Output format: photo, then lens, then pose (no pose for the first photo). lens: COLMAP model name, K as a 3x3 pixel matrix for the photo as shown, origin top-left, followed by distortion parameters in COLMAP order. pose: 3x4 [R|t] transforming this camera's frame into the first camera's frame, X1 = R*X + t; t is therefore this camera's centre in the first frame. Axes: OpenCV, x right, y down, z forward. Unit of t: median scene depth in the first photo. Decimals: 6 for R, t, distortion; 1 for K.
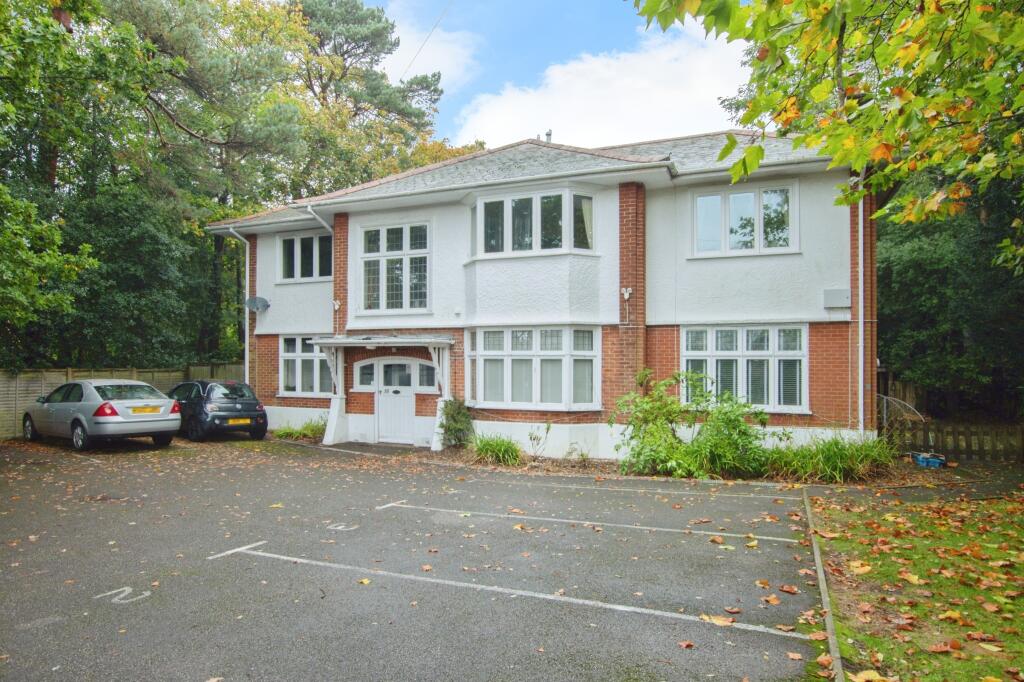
lens RADIAL K [[618.1, 0, 512.1], [0, 618.1, 344.3], [0, 0, 1]] dist [-0.002350, -0.000394]
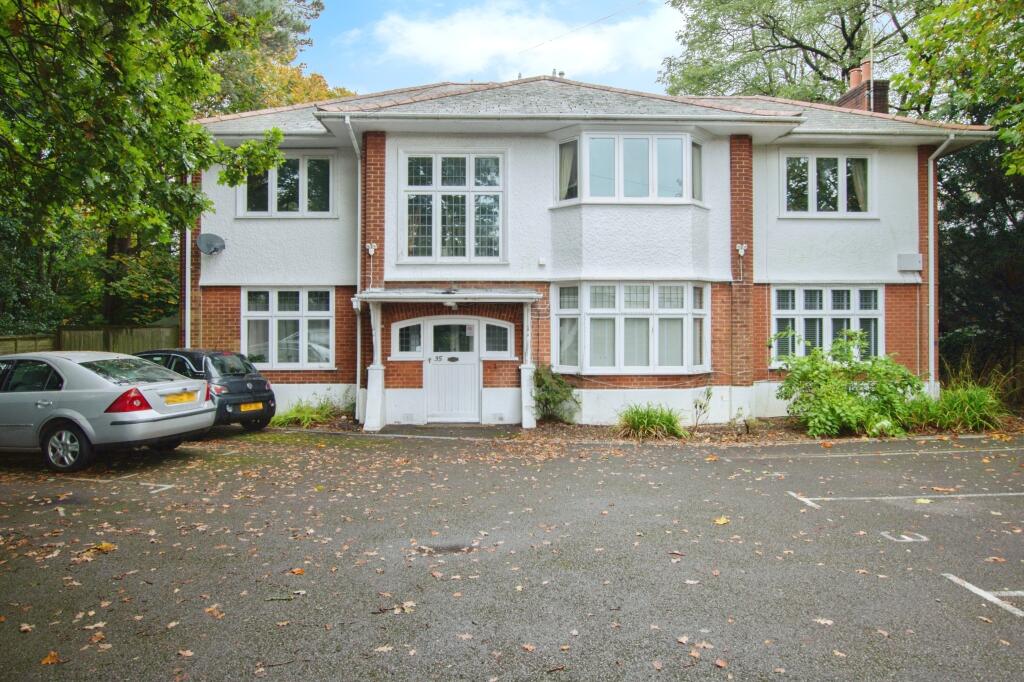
lens RADIAL K [[620.7, 0, 512.0], [0, 620.7, 302.5], [0, 0, 1]] dist [0.001489, 0.000590]
pose [[0.911235, 0.009940, 0.411767, -0.467244], [-0.006819, 0.999936, -0.009048, 0.009747], [-0.411831, 0.005437, 0.911244, 0.232282]]
